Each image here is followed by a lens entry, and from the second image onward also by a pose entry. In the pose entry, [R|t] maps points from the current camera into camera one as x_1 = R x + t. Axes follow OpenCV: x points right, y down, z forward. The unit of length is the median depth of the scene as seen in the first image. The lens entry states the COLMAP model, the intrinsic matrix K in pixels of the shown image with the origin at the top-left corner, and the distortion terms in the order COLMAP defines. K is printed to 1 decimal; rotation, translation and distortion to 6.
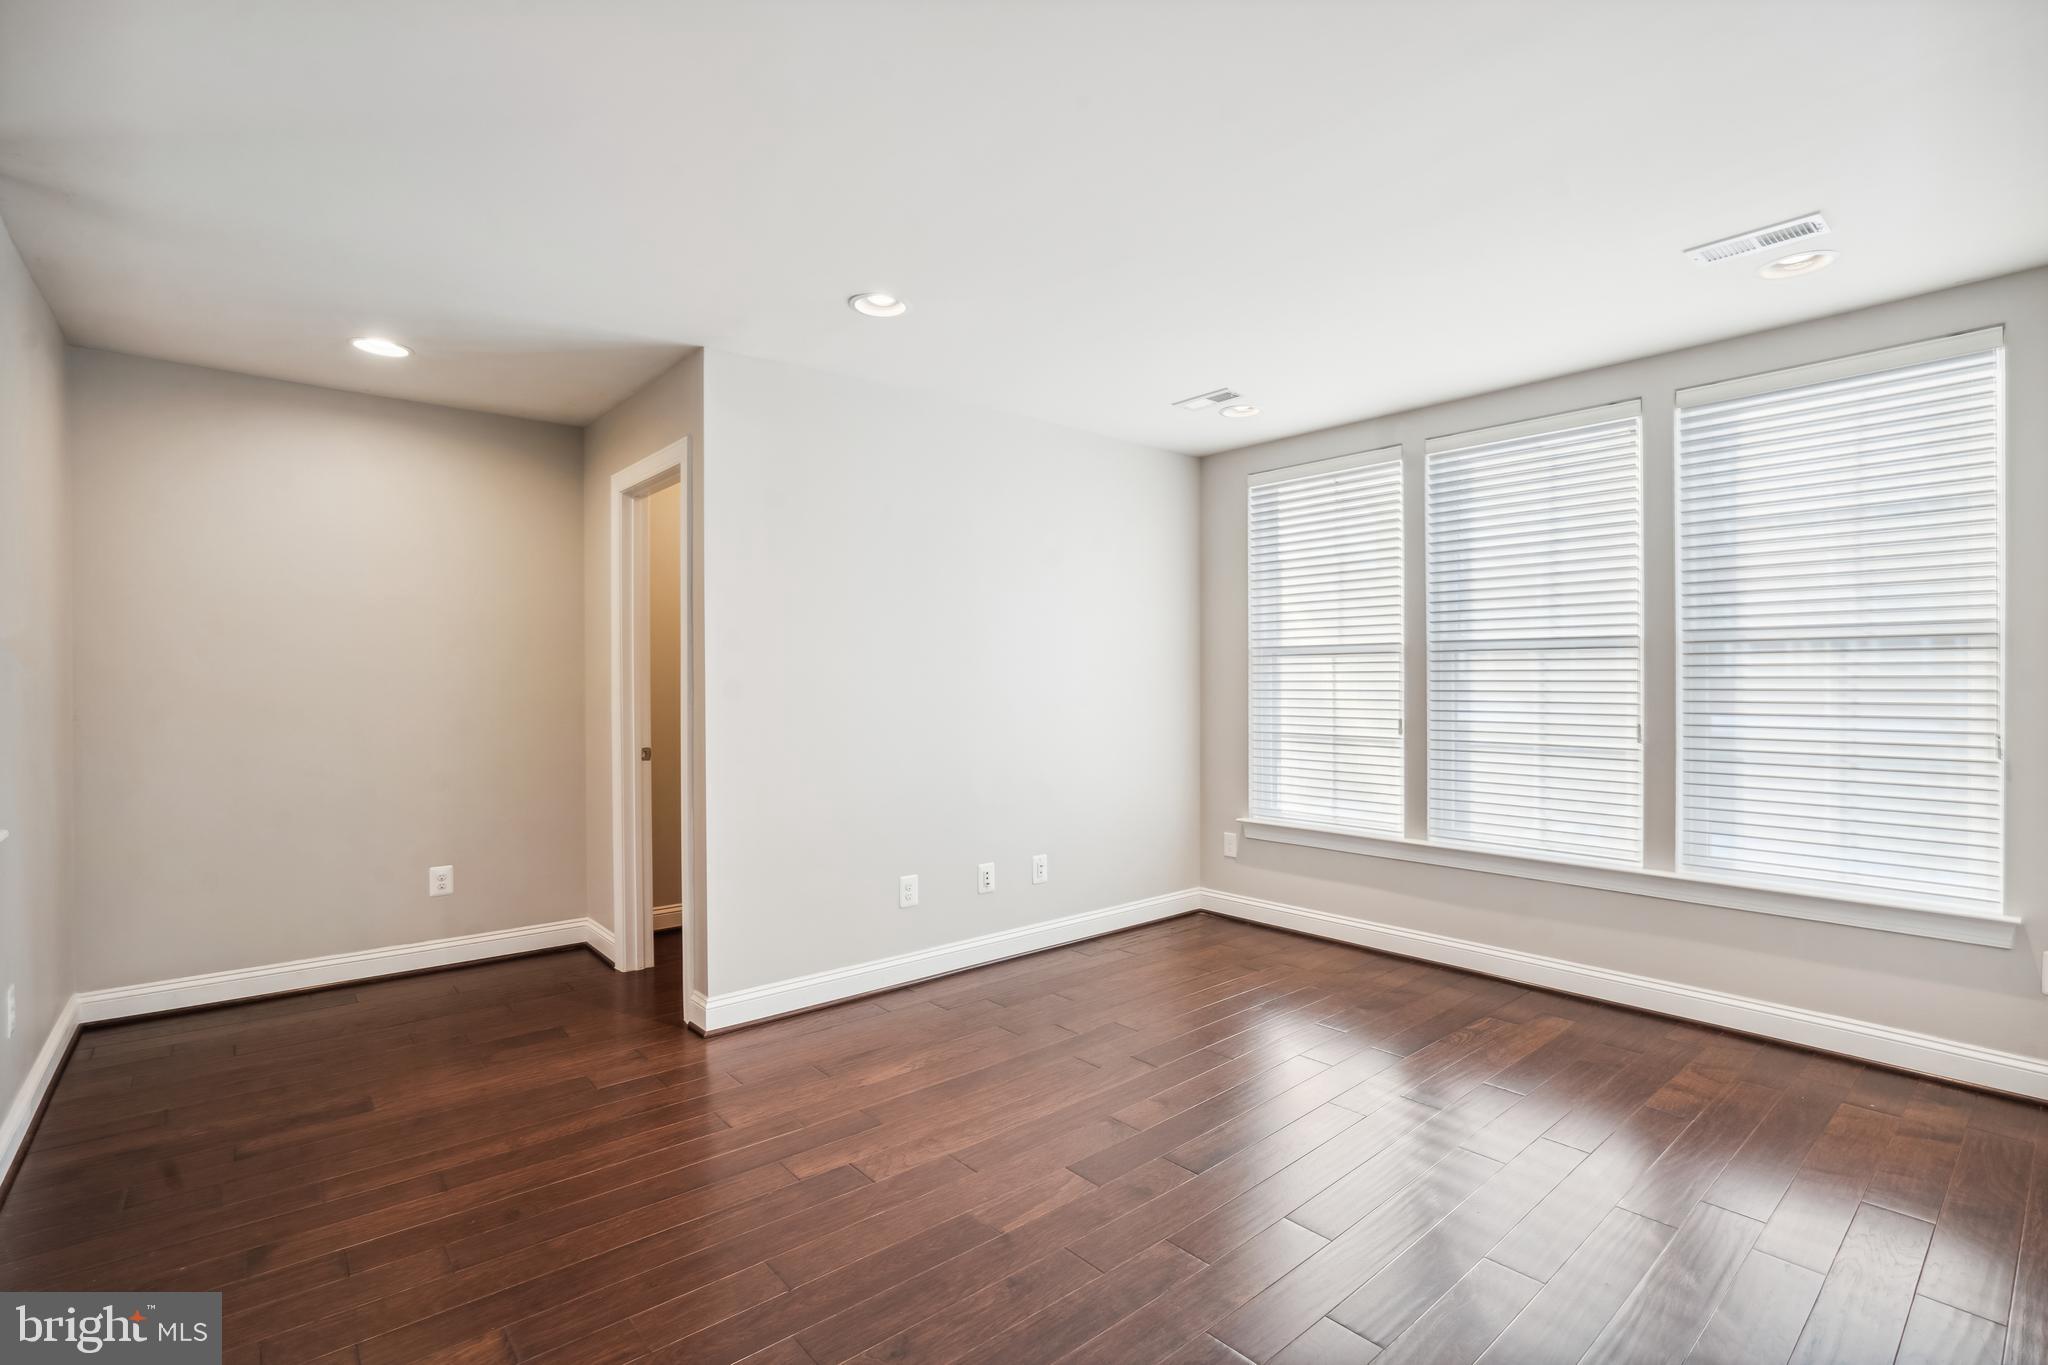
lens RADIAL K [[949.9, 0, 1024.7], [0, 949.9, 676.9], [0, 0, 1]] dist [-0.004659, 0.003352]
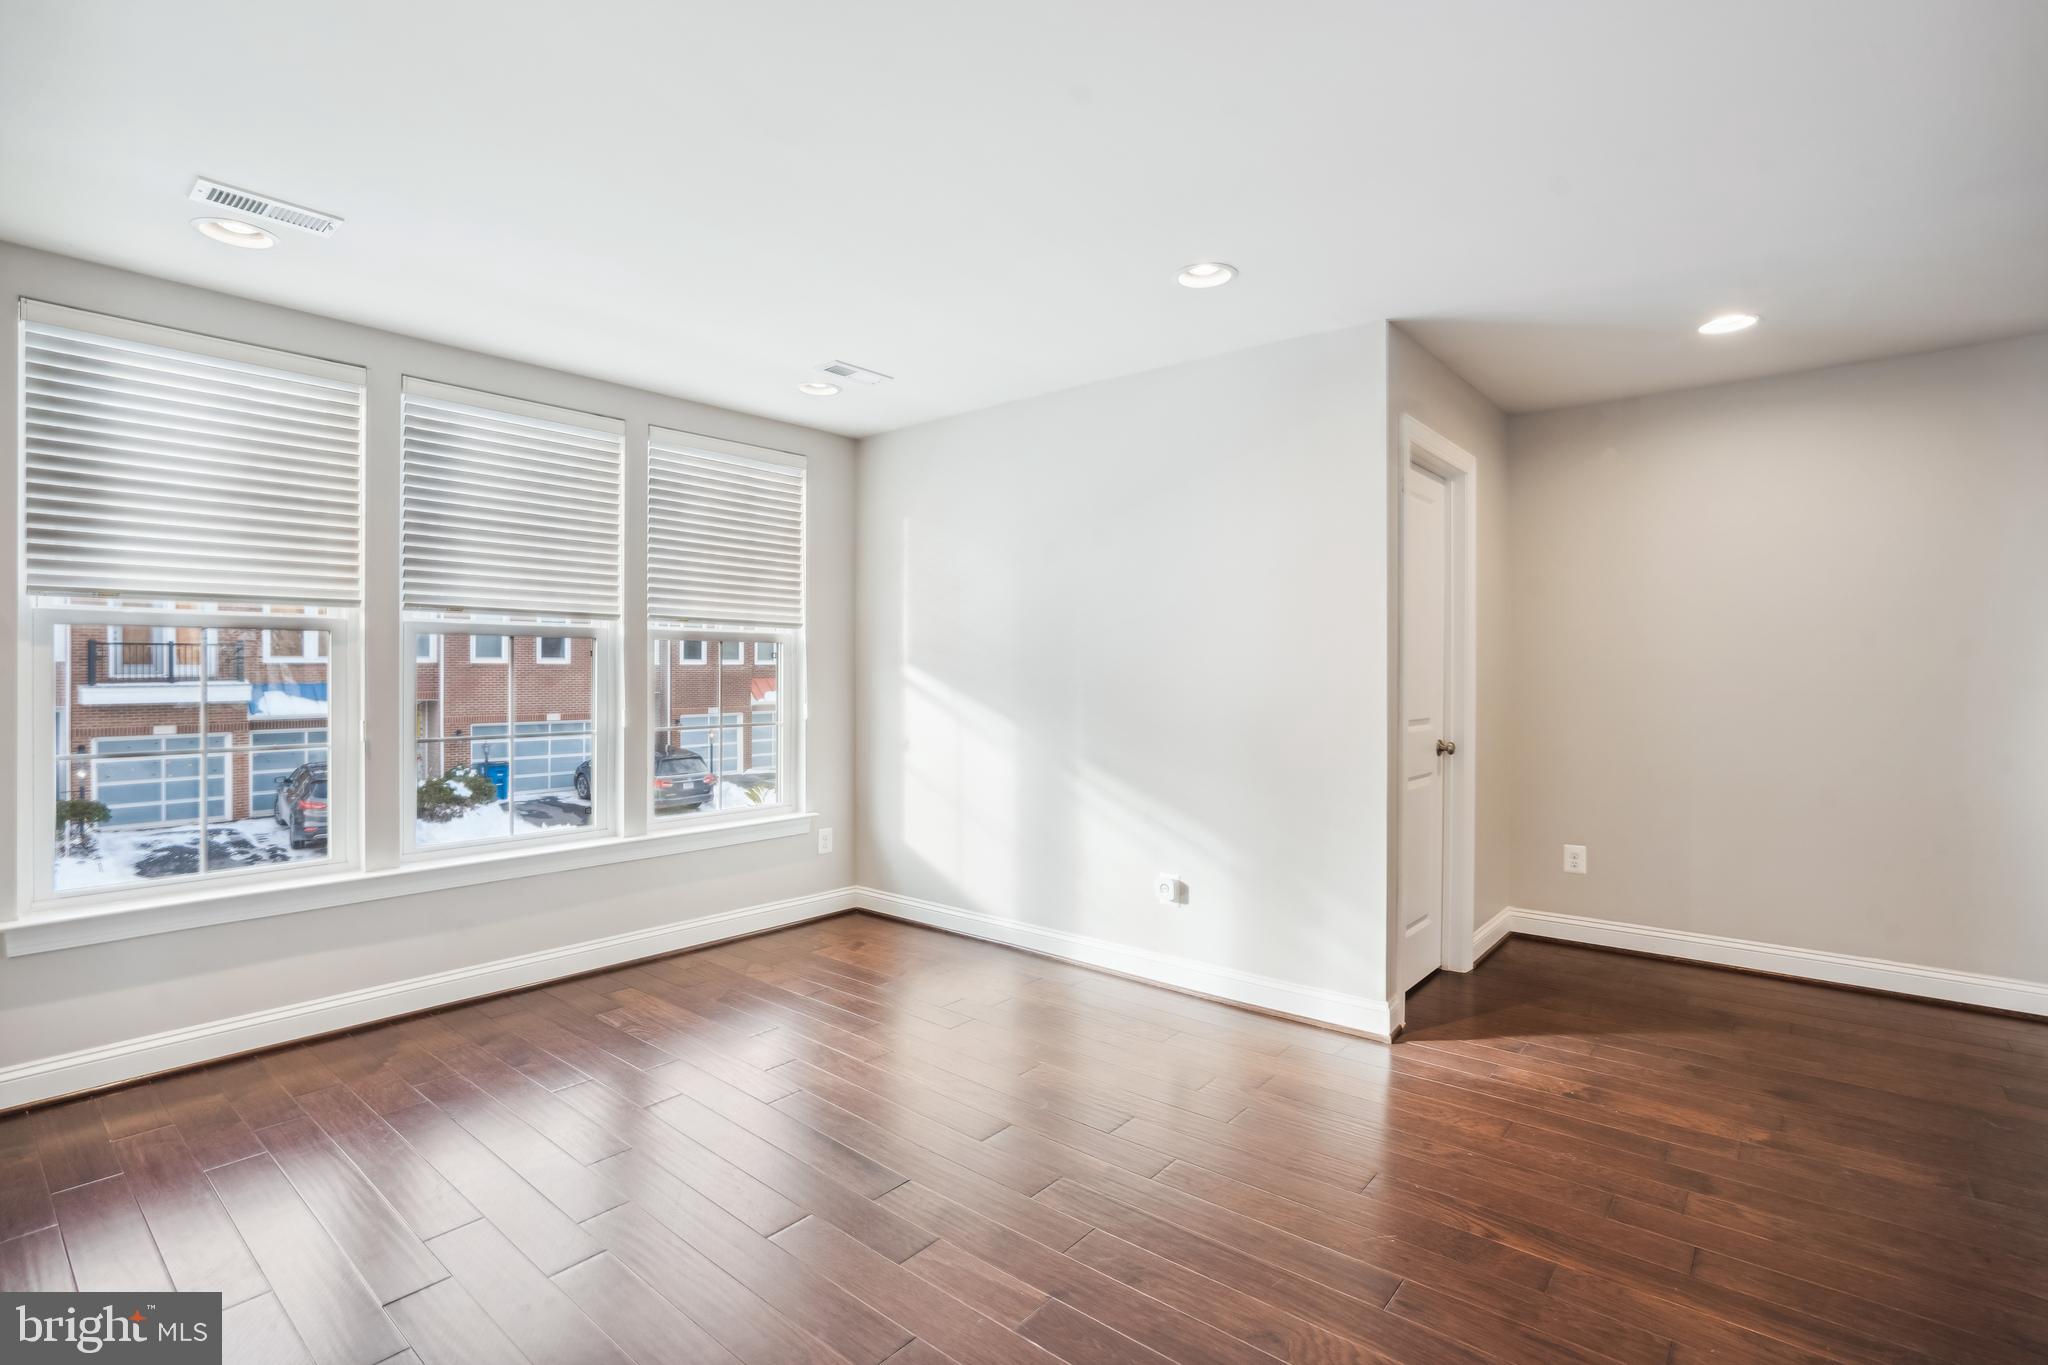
lens RADIAL K [[949.9, 0, 1025.3], [0, 949.9, 682.8], [0, 0, 1]] dist [-0.004659, 0.003352]
pose [[-0.128381, -0.019506, 0.991533, -0.551473], [-0.008248, 0.999793, 0.018600, -0.008781], [-0.991691, -0.005790, -0.128516, 0.698155]]
